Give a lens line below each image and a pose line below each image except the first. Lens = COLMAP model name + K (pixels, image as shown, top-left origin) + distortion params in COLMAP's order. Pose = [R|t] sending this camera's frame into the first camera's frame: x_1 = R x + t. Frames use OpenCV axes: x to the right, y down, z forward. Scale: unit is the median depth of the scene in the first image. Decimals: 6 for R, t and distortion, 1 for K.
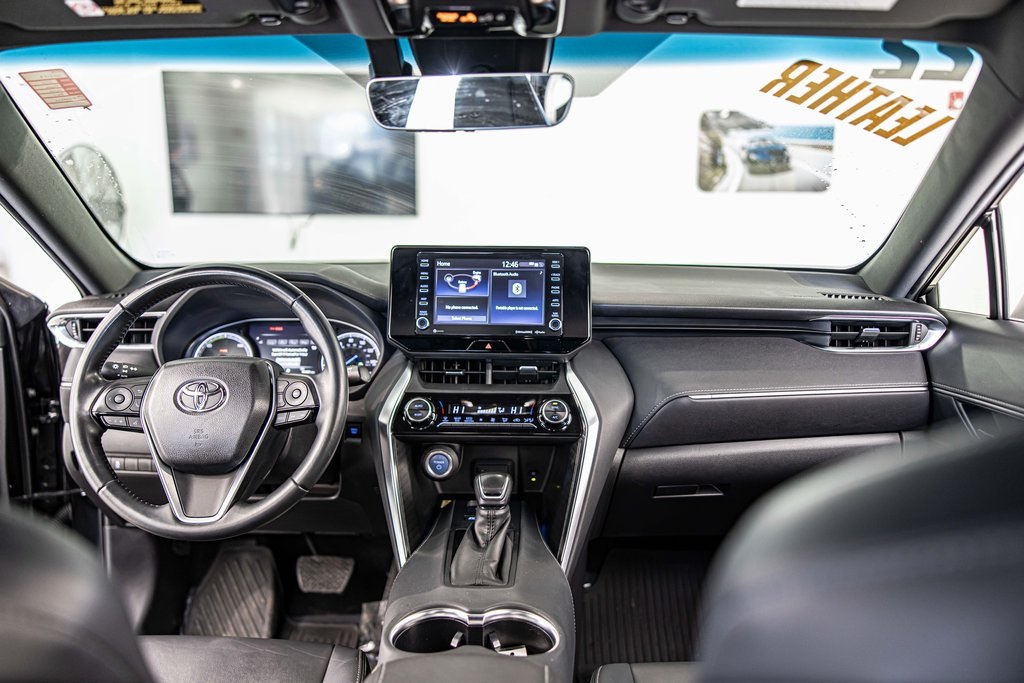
lens RADIAL K [[789.6, 0, 512.0], [0, 789.6, 341.5], [0, 0, 1]] dist [-0.001524, -0.008645]
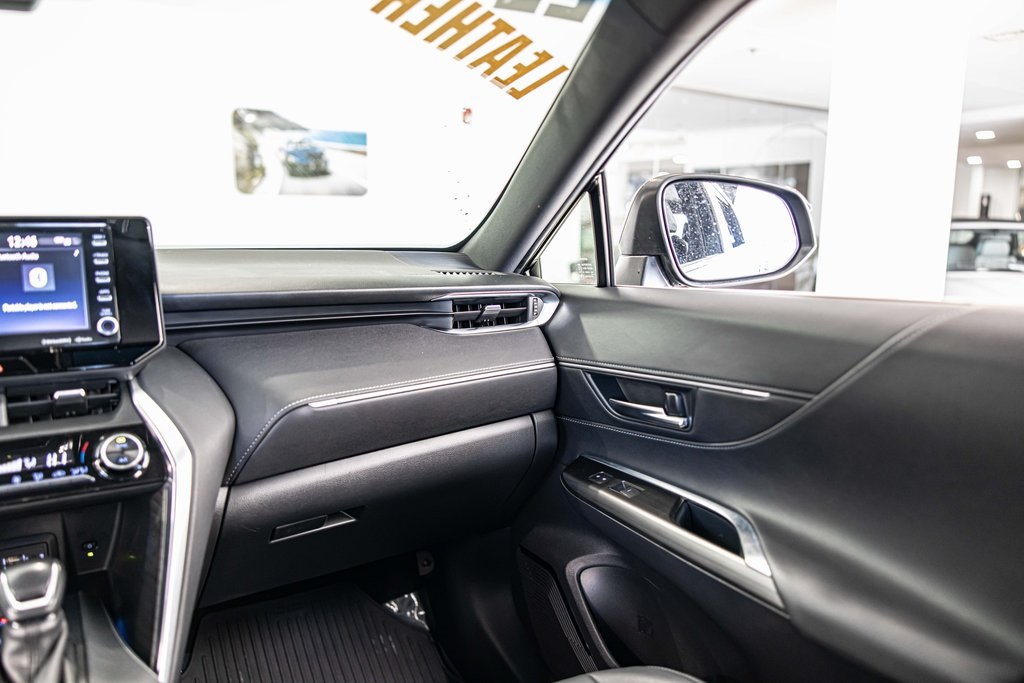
lens RADIAL K [[789.6, 0, 512.0], [0, 789.6, 341.5], [0, 0, 1]] dist [-0.001524, -0.008645]
pose [[0.841713, -0.086416, 0.532965, -0.016177], [0.094461, 0.995454, 0.012222, 0.016509], [-0.531598, 0.040057, 0.846049, 0.227296]]
